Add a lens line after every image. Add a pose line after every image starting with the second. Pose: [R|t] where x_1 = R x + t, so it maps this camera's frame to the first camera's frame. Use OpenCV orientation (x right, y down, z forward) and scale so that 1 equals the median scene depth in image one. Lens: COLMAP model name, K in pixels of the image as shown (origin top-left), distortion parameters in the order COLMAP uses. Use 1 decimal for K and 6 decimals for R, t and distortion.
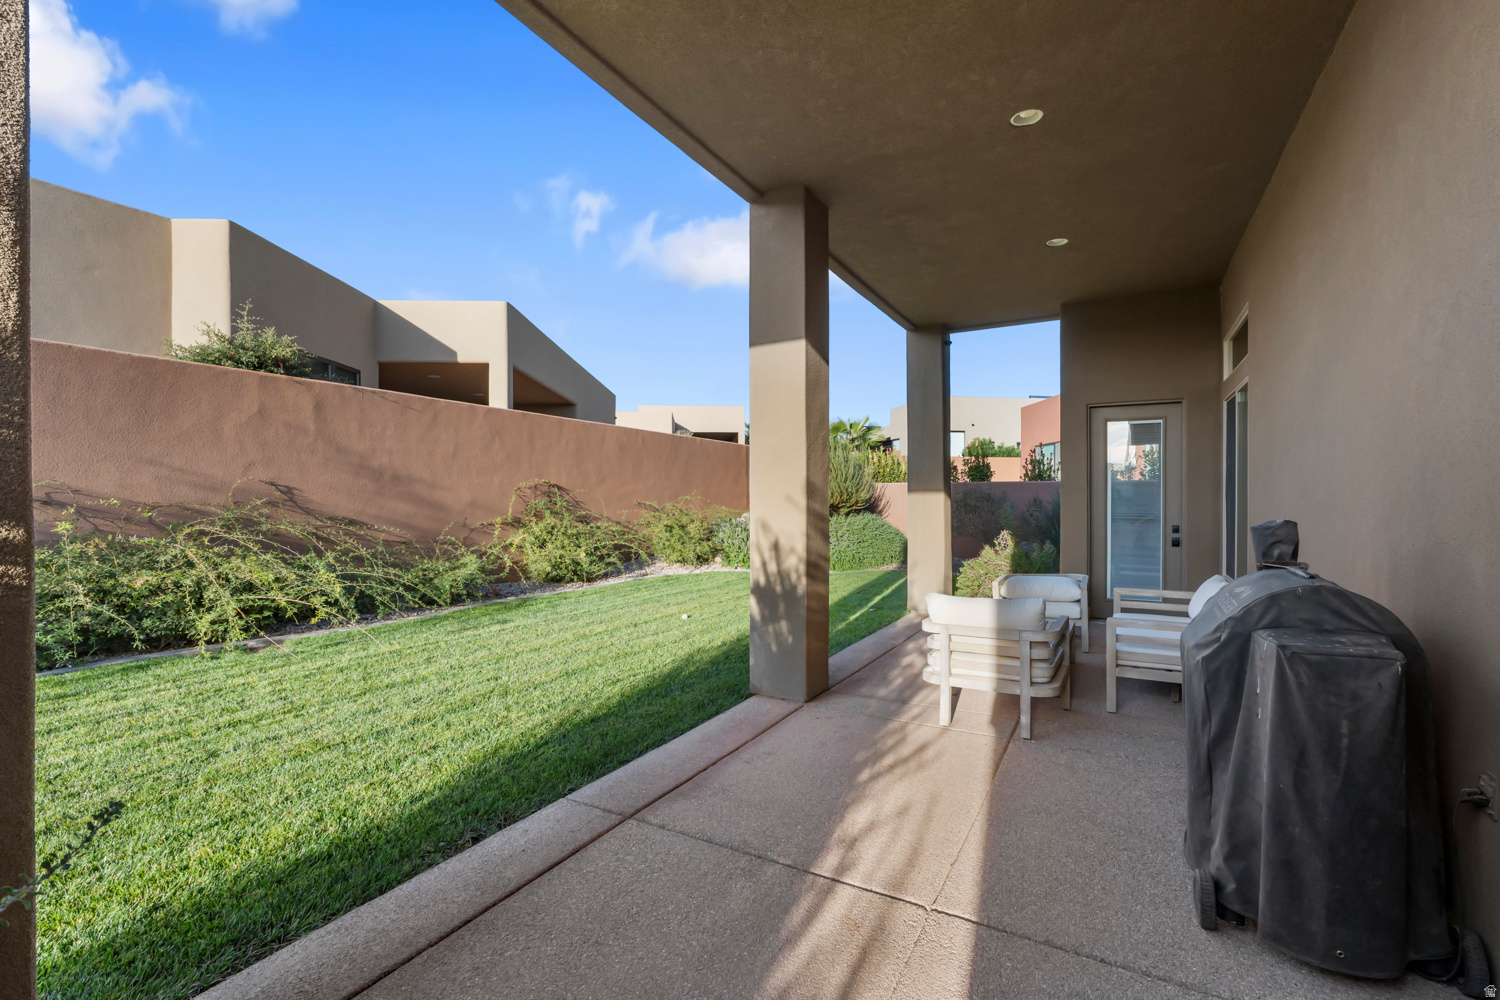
lens RADIAL K [[668.9, 0, 750.0], [0, 668.9, 500.0], [0, 0, 1]] dist [-0.010811, 0.000241]
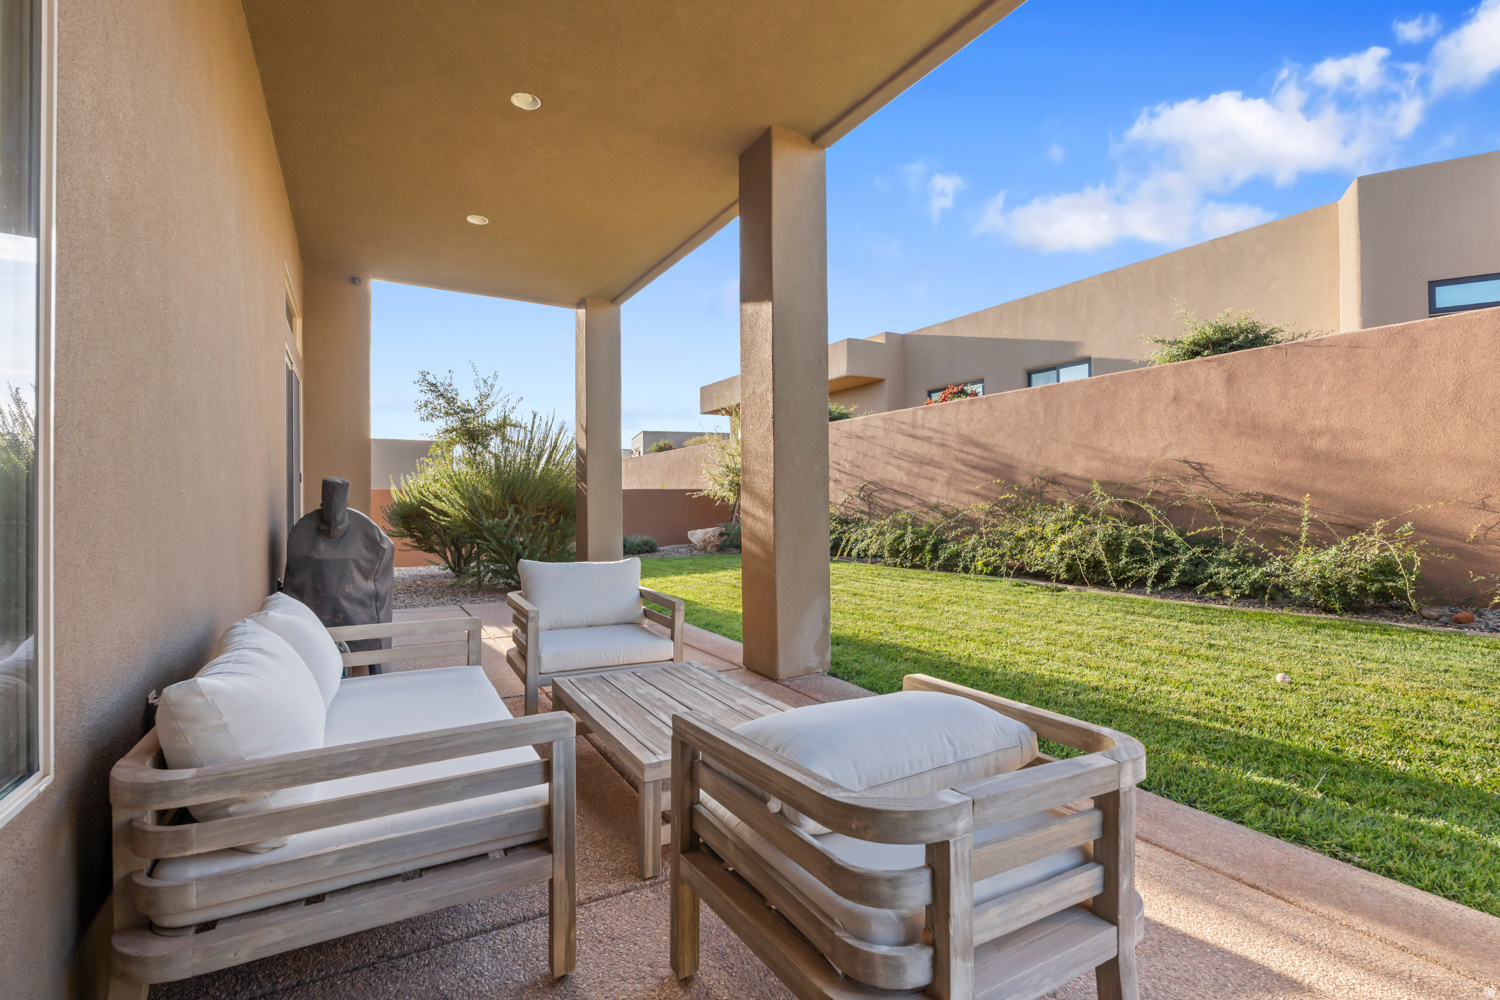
lens RADIAL K [[668.9, 0, 750.0], [0, 668.9, 500.0], [0, 0, 1]] dist [-0.010811, 0.000241]
pose [[-0.512614, -0.001987, -0.858617, 0.591908], [0.006383, 0.999961, -0.006125, 0.041161], [0.858595, -0.008620, -0.512581, 0.953475]]
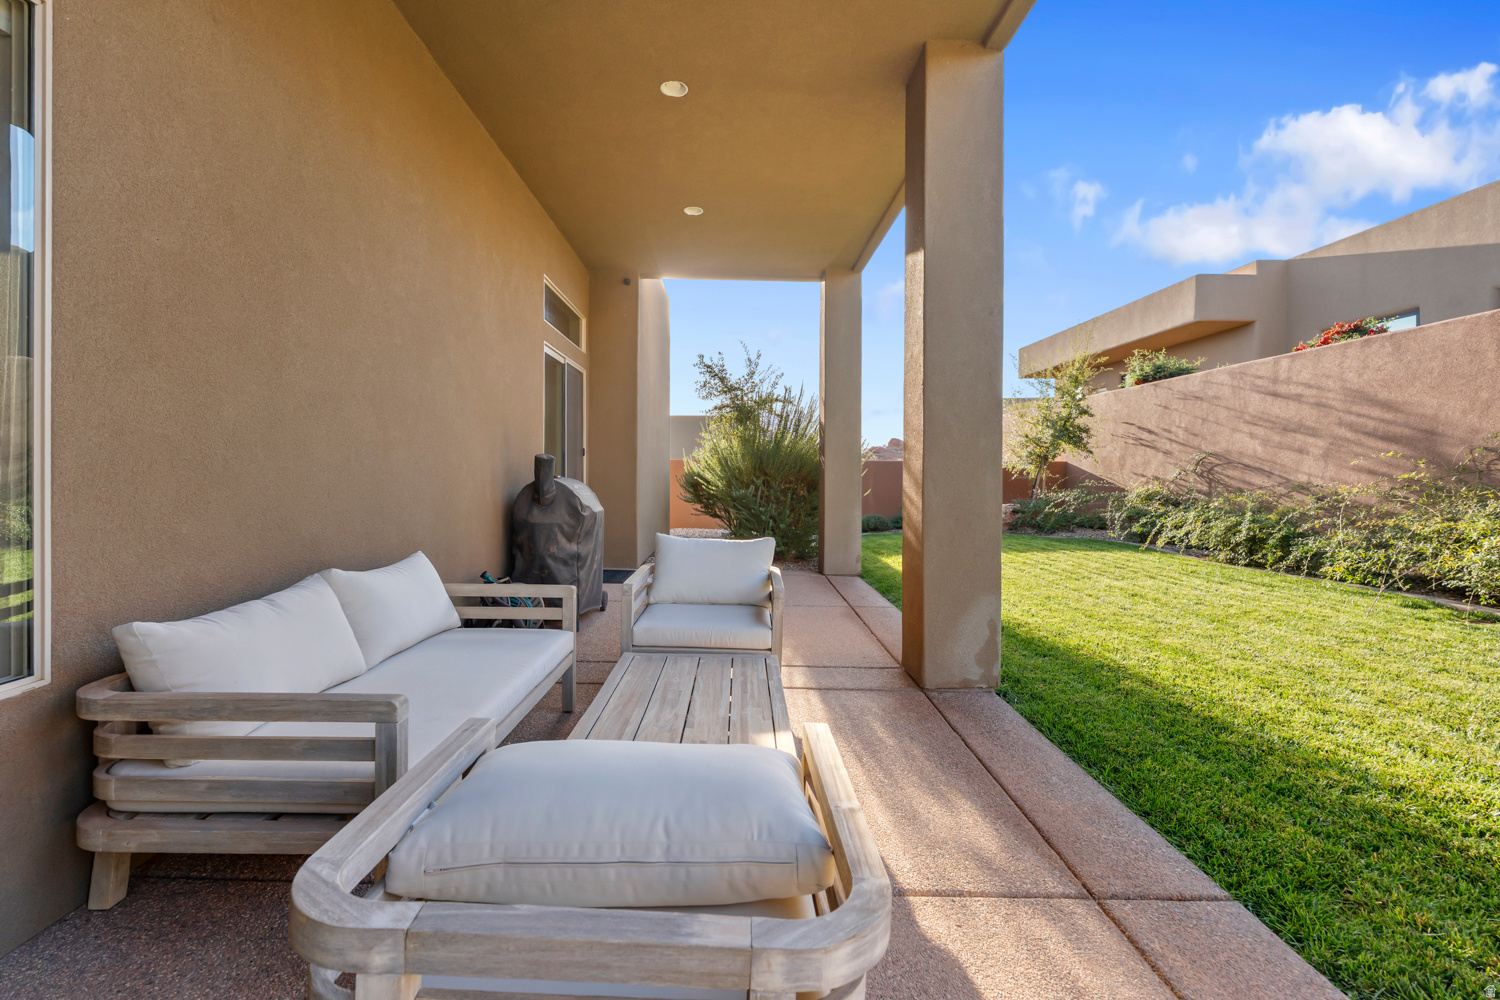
lens RADIAL K [[664.3, 0, 752.0], [0, 664.3, 479.9], [0, 0, 1]] dist [-0.007993, 0.000546]
pose [[-0.865012, -0.002548, -0.501745, 0.439336], [-0.009123, 0.999902, 0.010649, 0.033203], [0.501668, 0.013789, -0.864950, 1.040699]]
